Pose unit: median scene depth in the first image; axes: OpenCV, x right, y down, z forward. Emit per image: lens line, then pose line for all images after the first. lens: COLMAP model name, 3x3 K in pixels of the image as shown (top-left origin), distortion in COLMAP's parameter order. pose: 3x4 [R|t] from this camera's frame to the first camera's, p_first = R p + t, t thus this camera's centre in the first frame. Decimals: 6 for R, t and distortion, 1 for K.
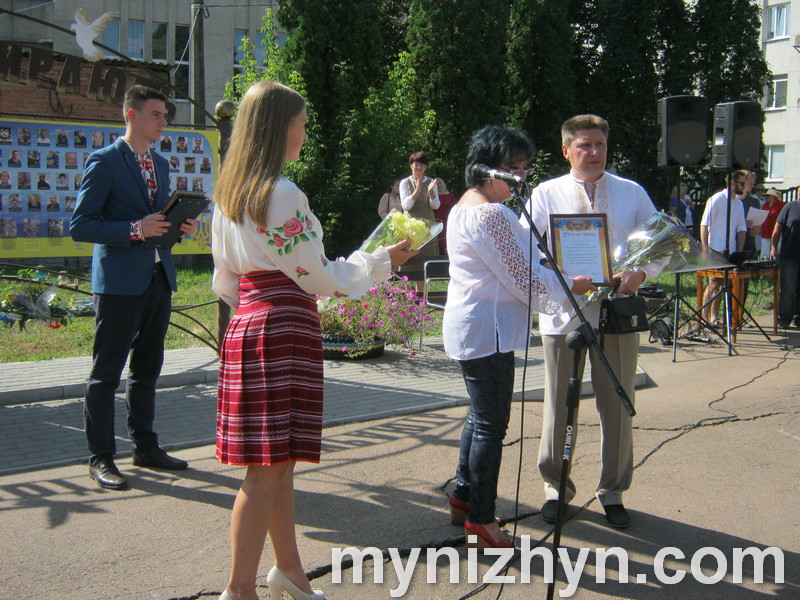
lens RADIAL K [[885.1, 0, 393.9], [0, 885.1, 282.5], [0, 0, 1]] dist [-0.083781, 0.000000]
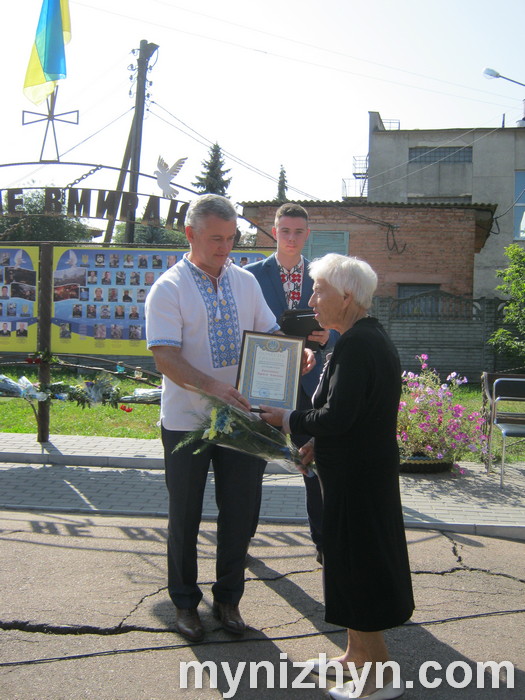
lens RADIAL K [[774.5, 0, 279.4], [0, 774.5, 350.1], [0, 0, 1]] dist [-0.083781, 0.000000]
pose [[0.771276, 0.025834, -0.635976, 0.331551], [-0.070760, 0.996463, -0.045336, -0.000828], [0.632555, 0.079968, 0.770376, 0.189747]]
